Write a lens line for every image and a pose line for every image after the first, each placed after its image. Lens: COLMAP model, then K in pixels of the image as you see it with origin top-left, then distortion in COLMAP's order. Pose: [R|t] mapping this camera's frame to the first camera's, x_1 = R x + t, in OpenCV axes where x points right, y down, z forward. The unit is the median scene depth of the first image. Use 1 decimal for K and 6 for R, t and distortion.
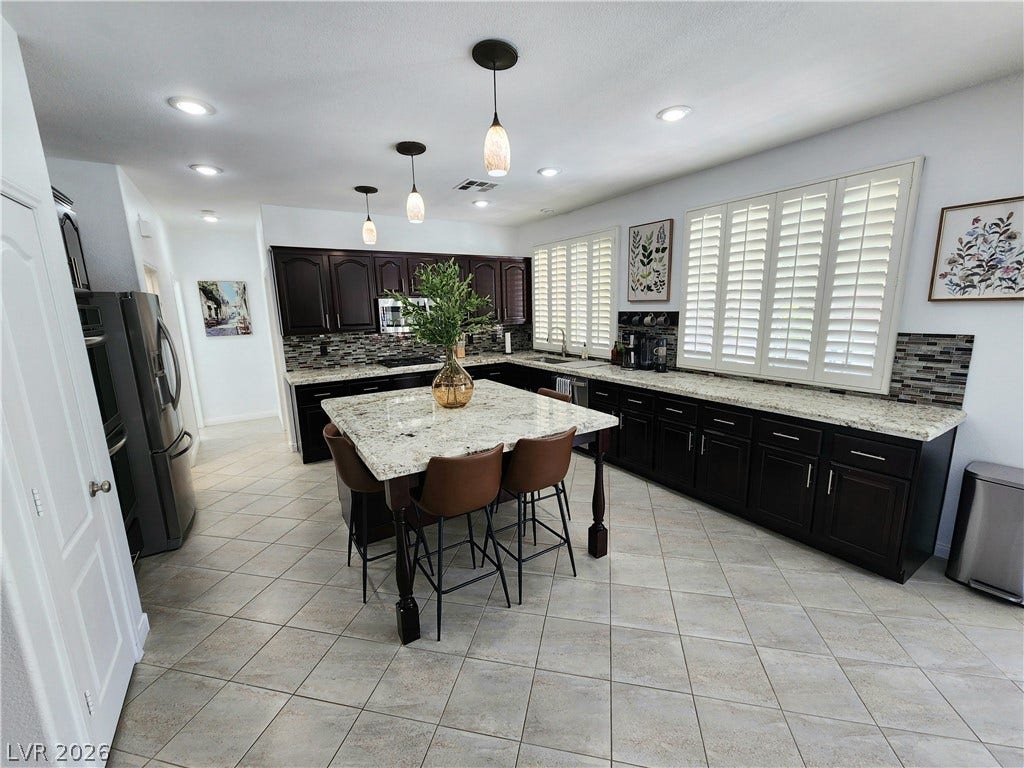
lens RADIAL K [[425.0, 0, 515.1], [0, 425.0, 381.4], [0, 0, 1]] dist [0.000145, -0.000856]
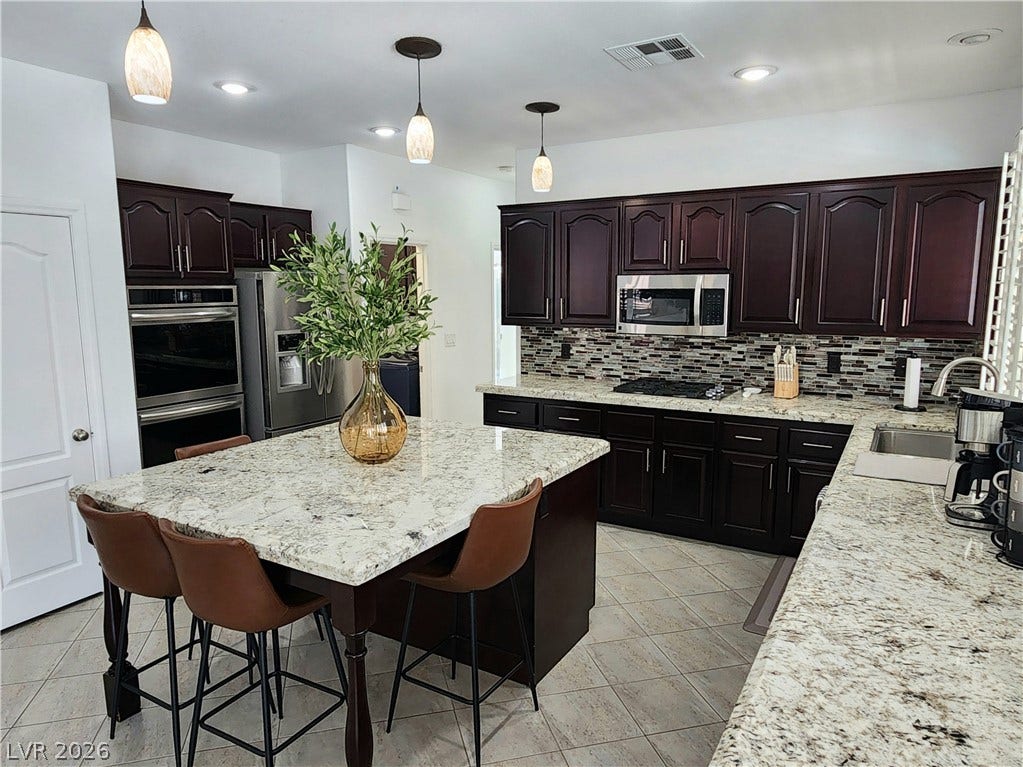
lens RADIAL K [[685.0, 0, 474.1], [0, 685.0, 380.7], [0, 0, 1]] dist [-0.019172, -0.000414]
pose [[0.443859, 0.149910, -0.883468, 0.461111], [-0.165330, 0.982682, 0.083682, -0.095702], [0.880713, 0.108921, 0.460957, 0.392217]]
